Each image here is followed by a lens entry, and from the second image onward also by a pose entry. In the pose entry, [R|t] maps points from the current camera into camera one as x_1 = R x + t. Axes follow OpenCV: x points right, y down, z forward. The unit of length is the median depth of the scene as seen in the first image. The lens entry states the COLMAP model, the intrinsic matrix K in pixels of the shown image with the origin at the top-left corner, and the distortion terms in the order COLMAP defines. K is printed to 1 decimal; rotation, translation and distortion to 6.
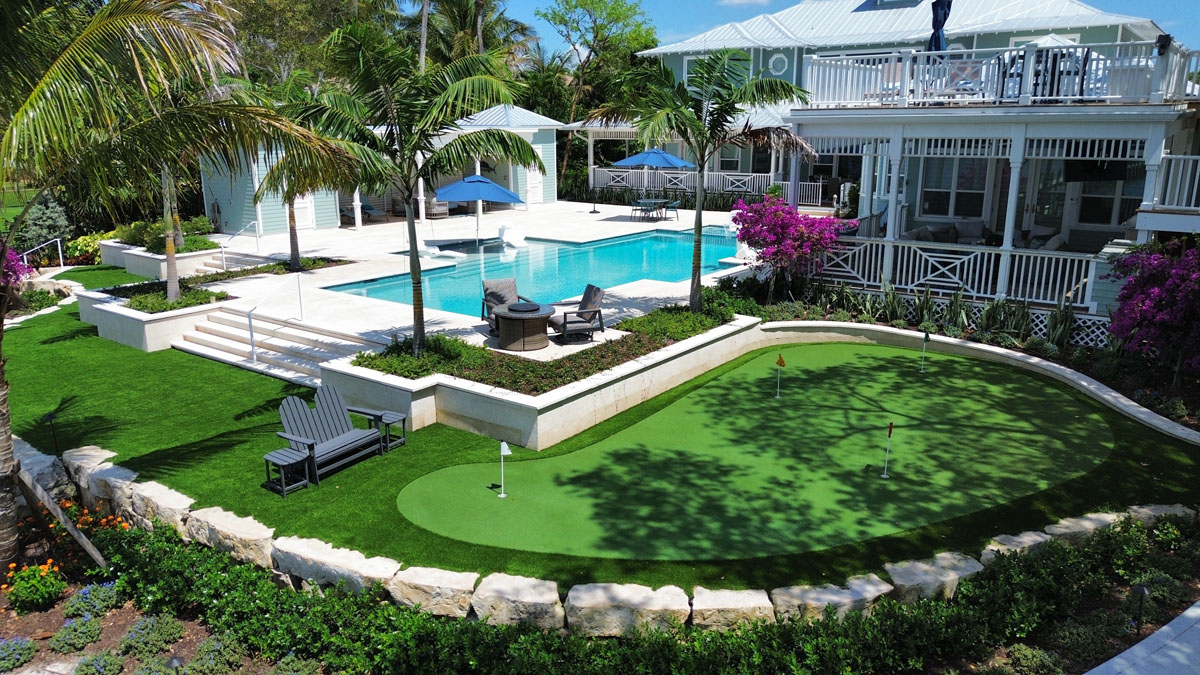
lens RADIAL K [[816.6, 0, 599.0], [0, 816.6, 337.8], [0, 0, 1]] dist [-0.002599, 0.001185]
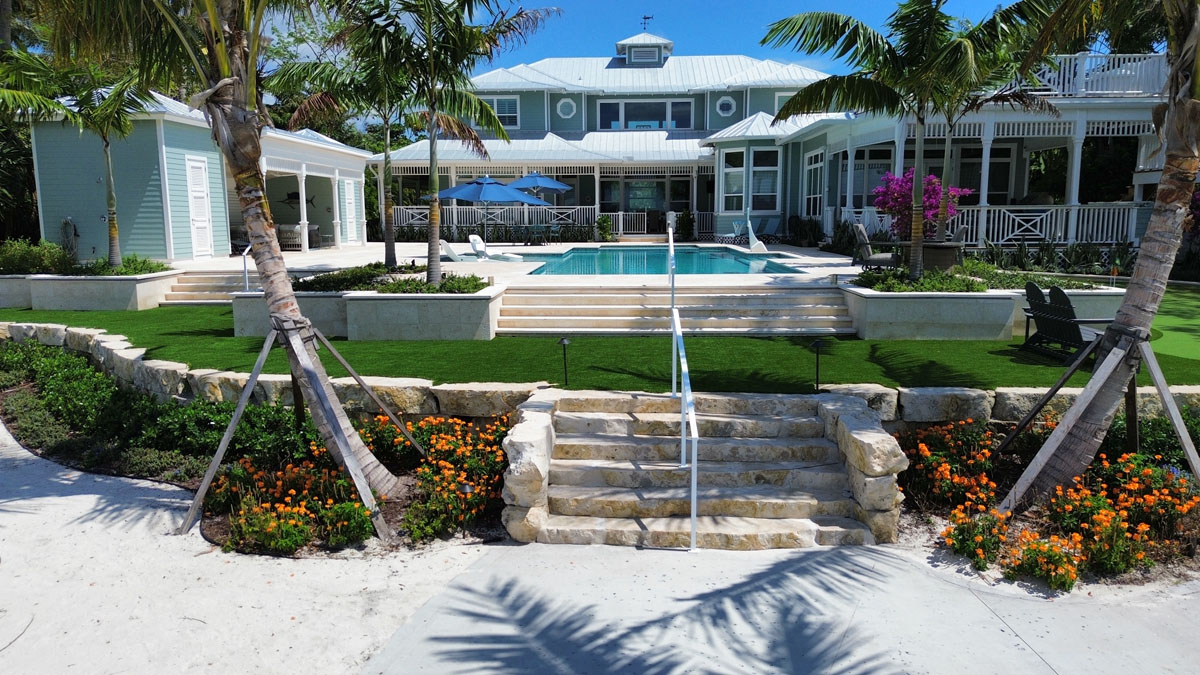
lens RADIAL K [[816.6, 0, 603.6], [0, 816.6, 337.6], [0, 0, 1]] dist [-0.002599, 0.001185]
pose [[0.837773, -0.085864, 0.539225, -0.811631], [0.140271, 0.988259, -0.060567, 0.071565], [-0.527693, 0.126379, 0.839981, 0.298311]]
